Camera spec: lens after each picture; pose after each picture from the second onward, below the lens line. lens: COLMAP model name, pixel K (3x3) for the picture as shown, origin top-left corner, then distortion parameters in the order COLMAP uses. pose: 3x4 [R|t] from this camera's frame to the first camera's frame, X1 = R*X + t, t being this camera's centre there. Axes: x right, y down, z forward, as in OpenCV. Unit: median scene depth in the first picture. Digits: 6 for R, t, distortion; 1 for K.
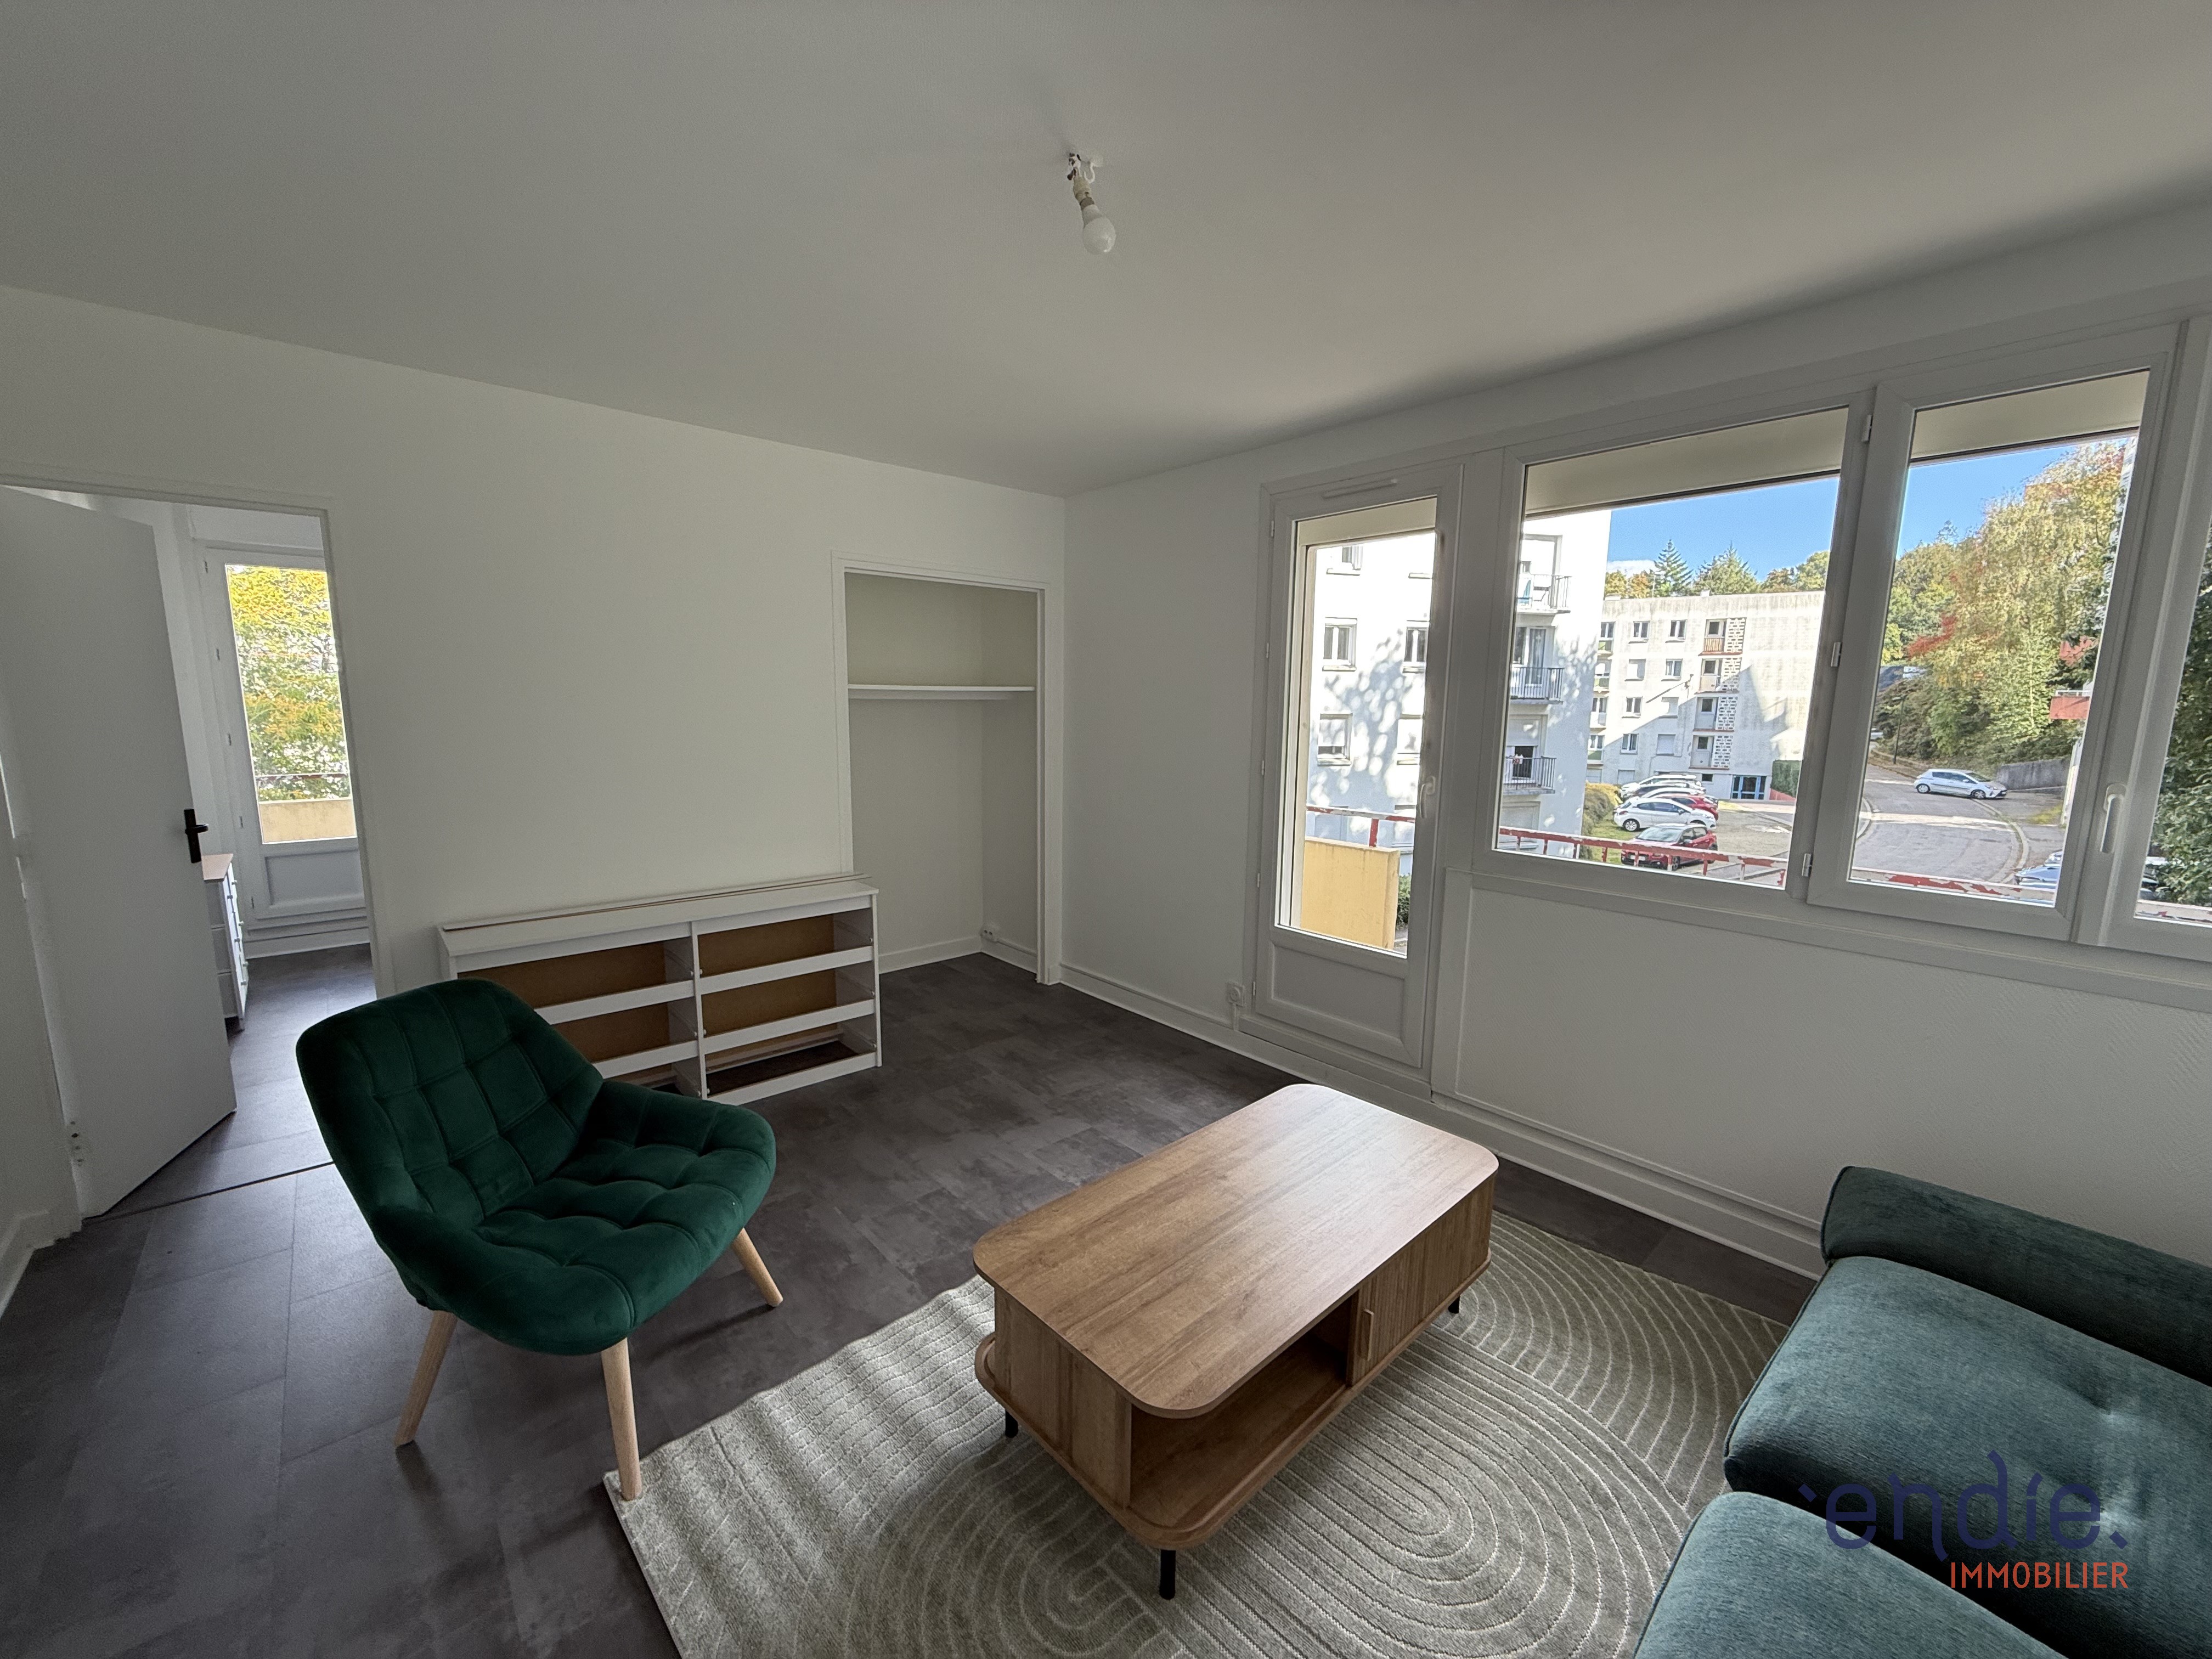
lens RADIAL K [[877.4, 0, 1102.0], [0, 877.4, 832.4], [0, 0, 1]] dist [-0.000385, -0.000667]
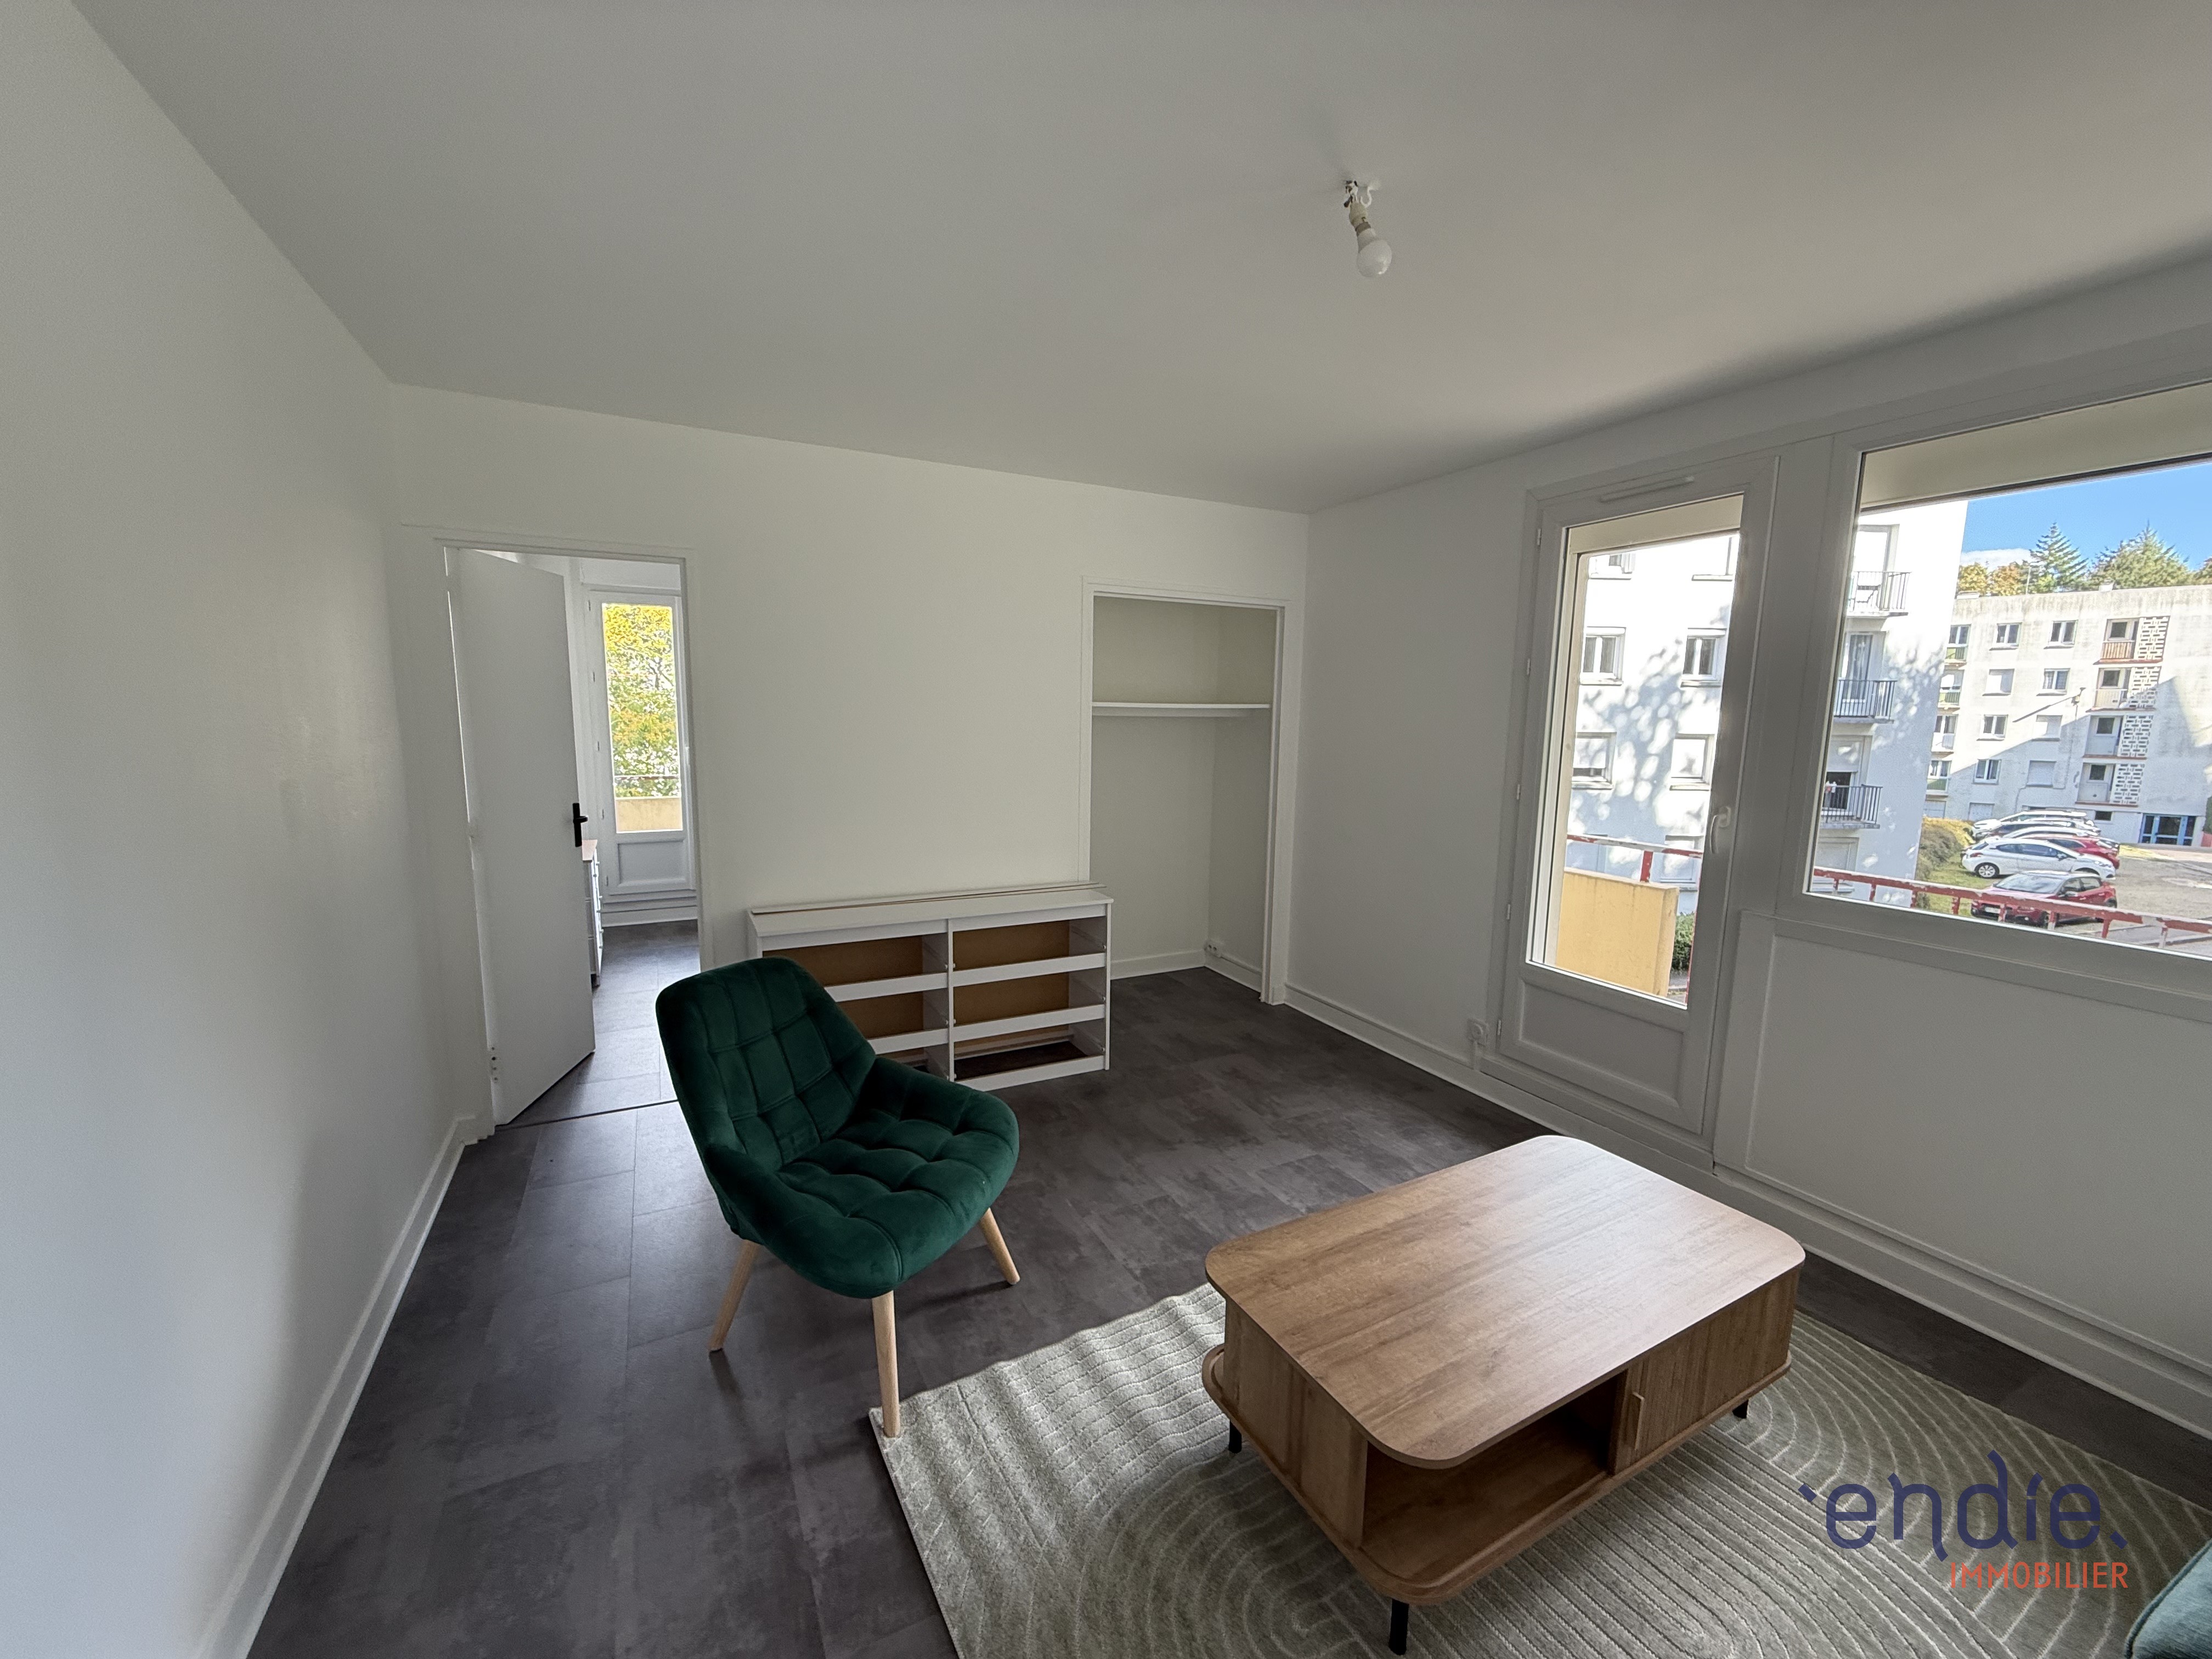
lens RADIAL K [[877.4, 0, 1102.0], [0, 877.4, 832.4], [0, 0, 1]] dist [-0.000385, -0.000667]
pose [[0.968784, 0.037172, -0.245104, -0.024231], [-0.041290, 0.999079, -0.011682, -0.001997], [0.244444, 0.021438, 0.969426, -0.020926]]
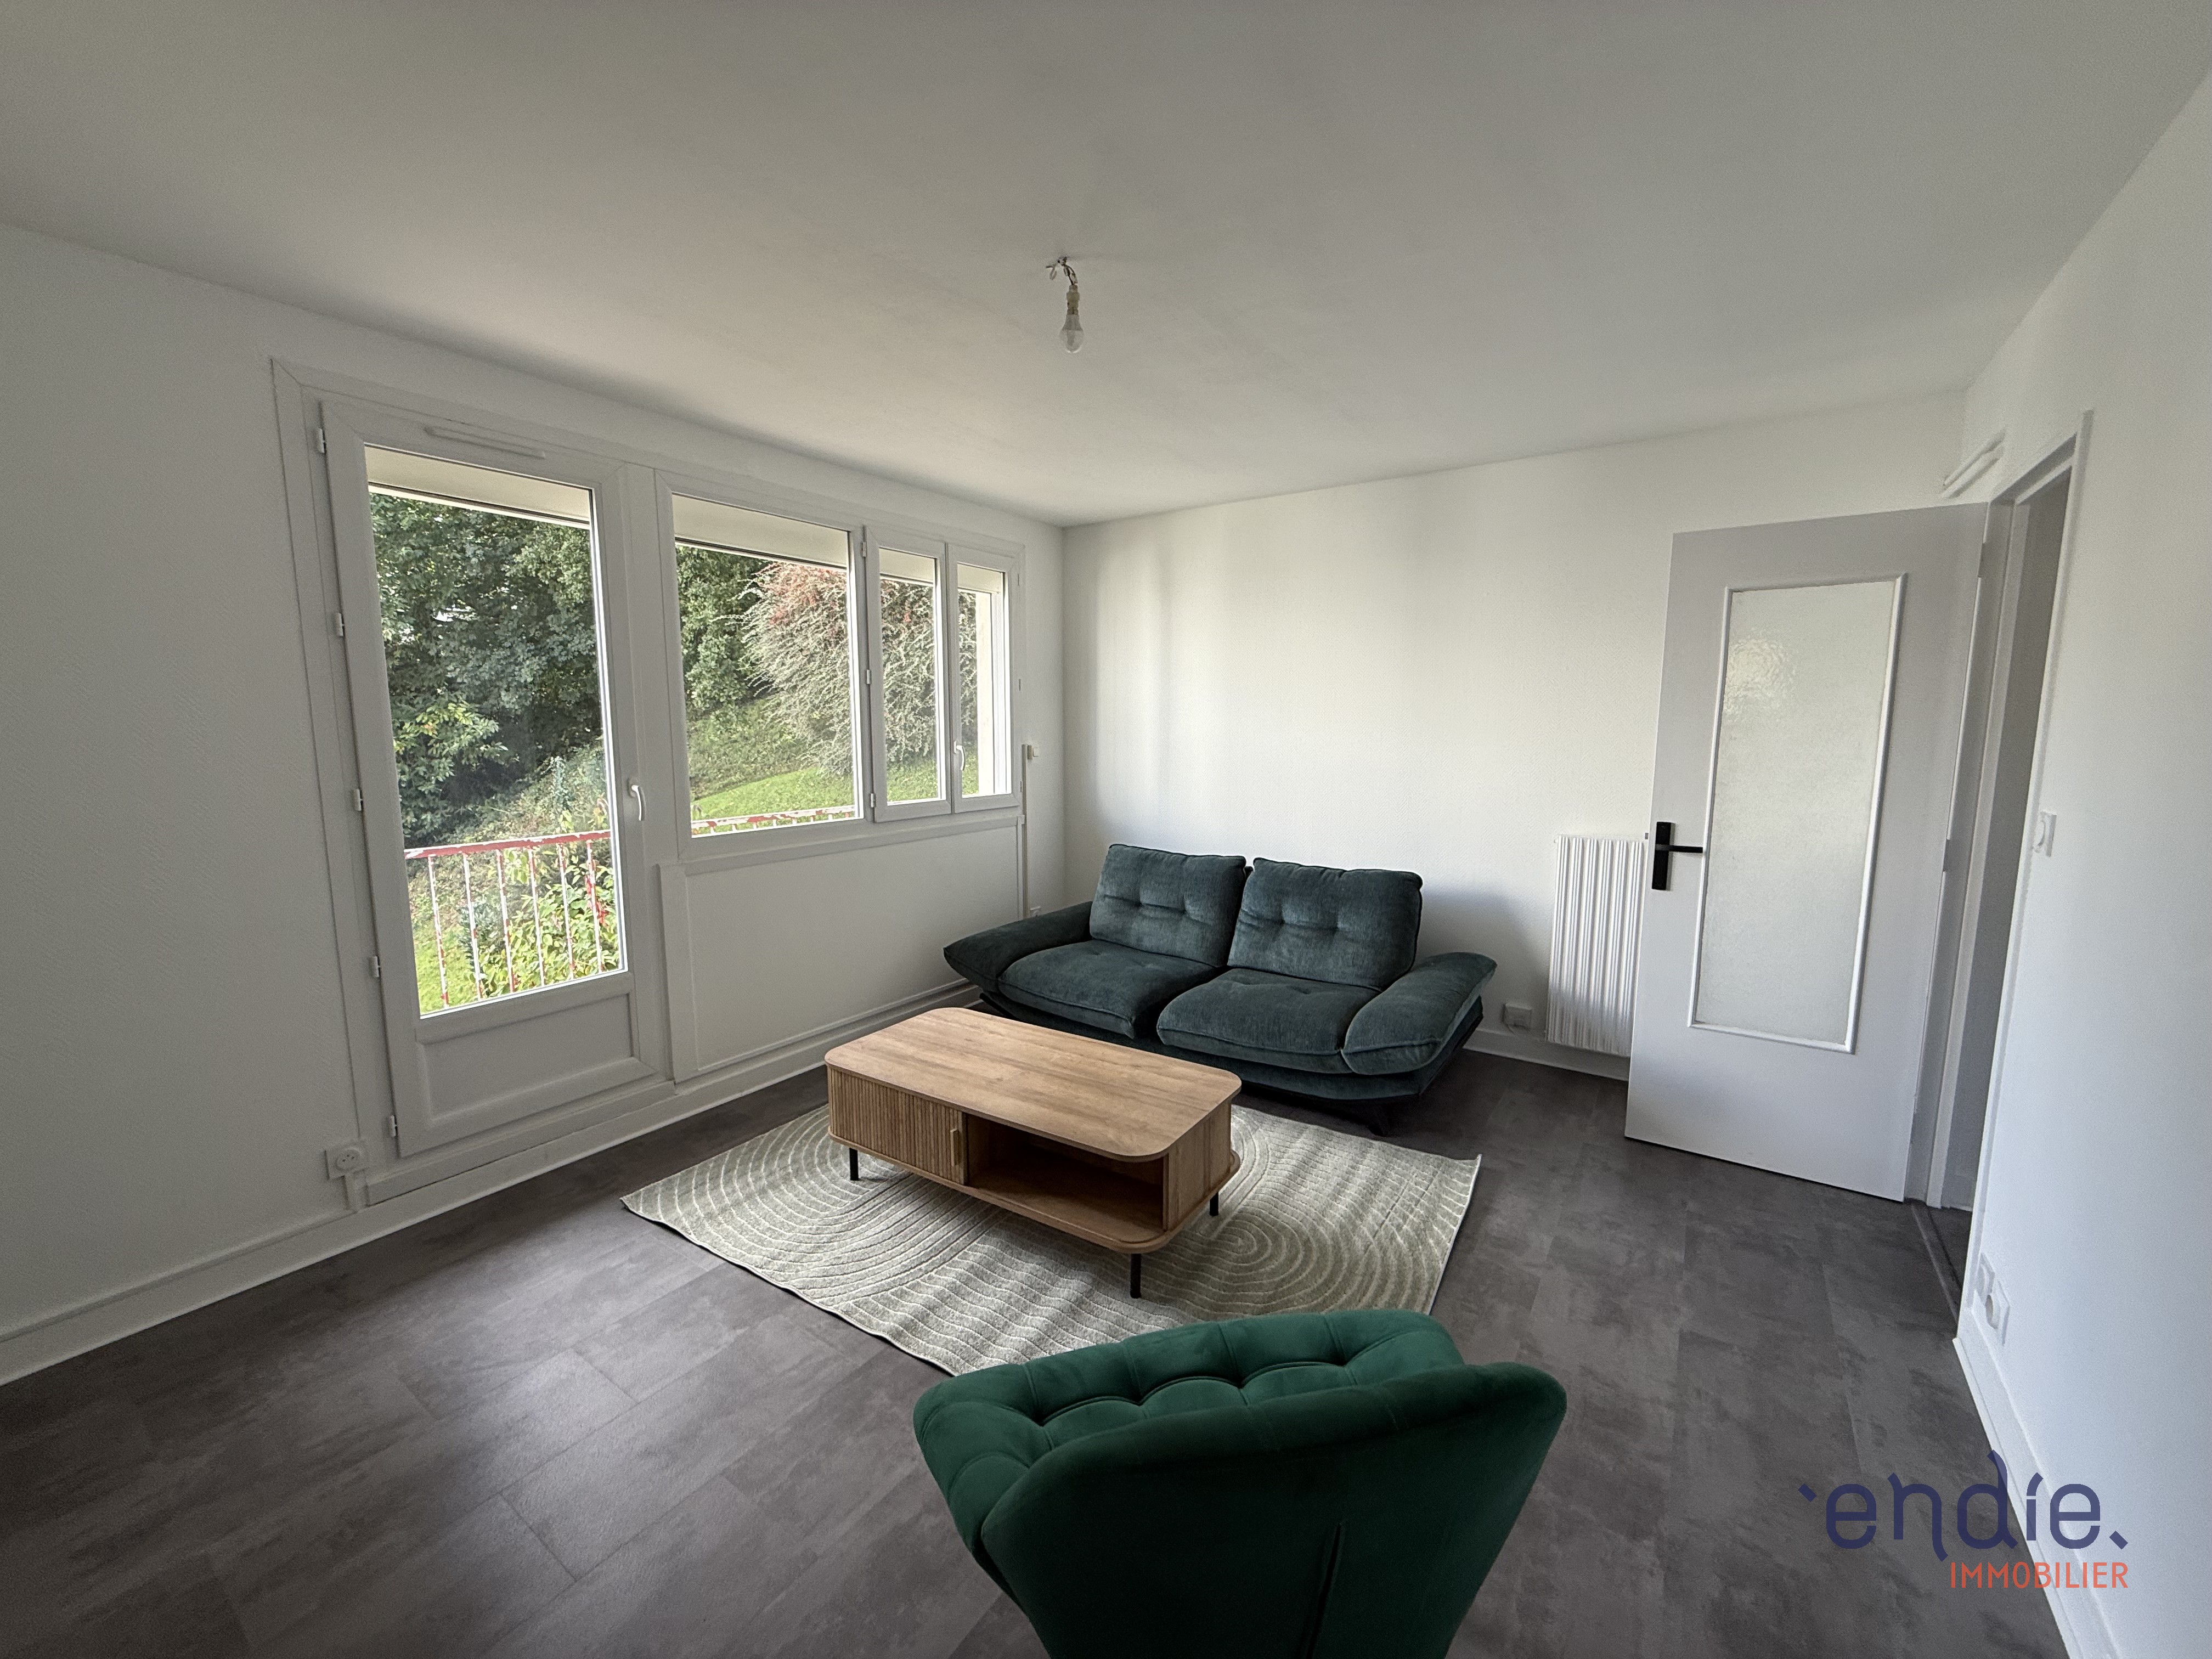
lens RADIAL K [[877.4, 0, 1102.0], [0, 877.4, 832.4], [0, 0, 1]] dist [-0.000385, -0.000667]
pose [[-0.242833, -0.133479, 0.960841, -0.930076], [0.144189, 0.974519, 0.171819, -0.128026], [-0.959292, 0.180266, -0.217399, 0.940917]]
